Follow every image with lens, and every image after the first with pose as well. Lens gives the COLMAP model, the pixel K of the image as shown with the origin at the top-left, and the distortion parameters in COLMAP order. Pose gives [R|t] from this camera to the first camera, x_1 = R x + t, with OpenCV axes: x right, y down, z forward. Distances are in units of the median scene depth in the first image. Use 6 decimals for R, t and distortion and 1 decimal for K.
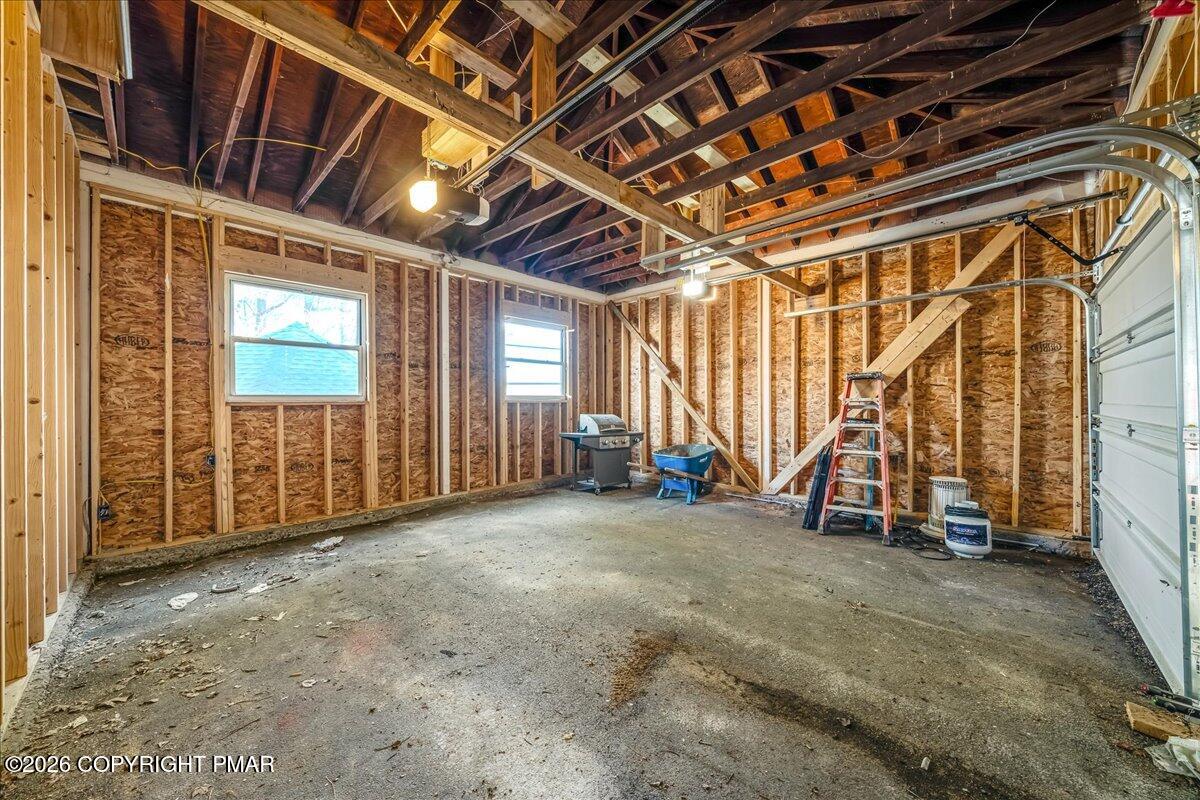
lens RADIAL K [[423.9, 0, 599.0], [0, 423.9, 396.9], [0, 0, 1]] dist [0.000649, 0.000121]
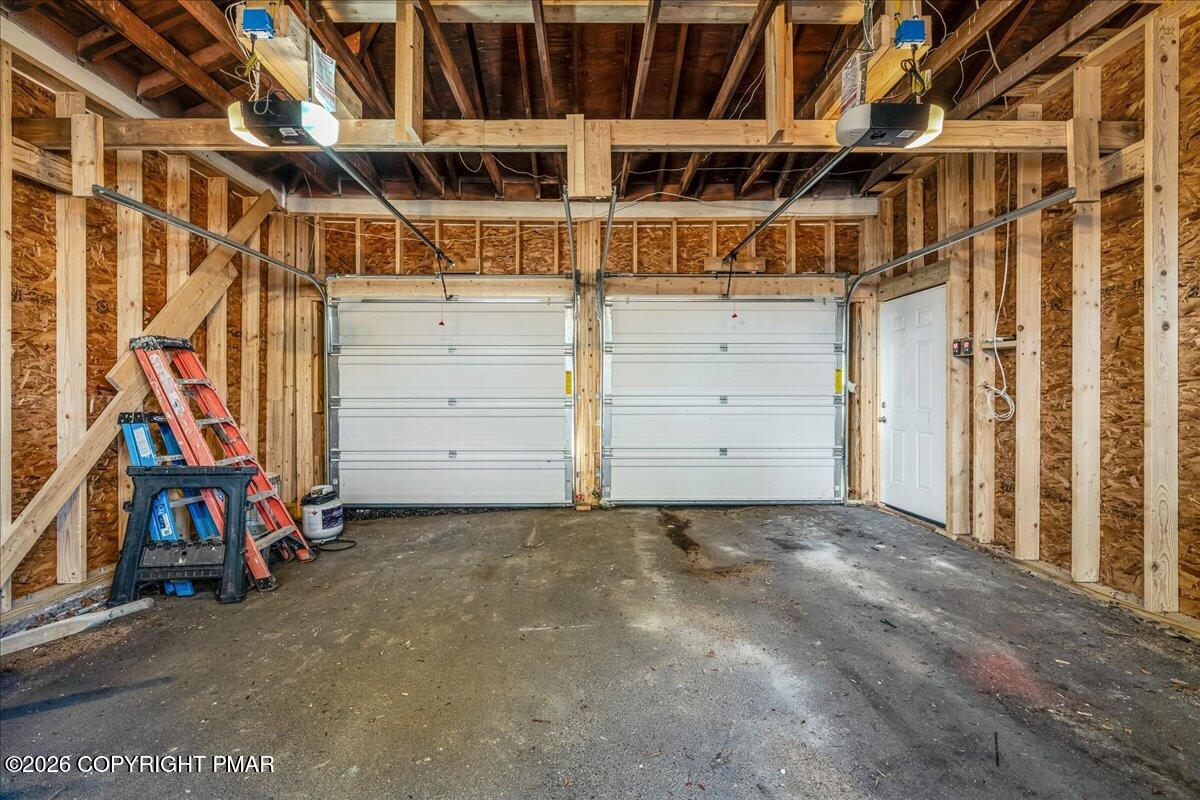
lens RADIAL K [[493.4, 0, 598.7], [0, 493.4, 396.5], [0, 0, 1]] dist [-0.000983, -0.000135]
pose [[-0.710408, -0.001476, 0.703789, -0.551879], [-0.005055, 0.999983, -0.003005, 0.051570], [-0.703772, -0.005693, -0.710403, 1.860328]]
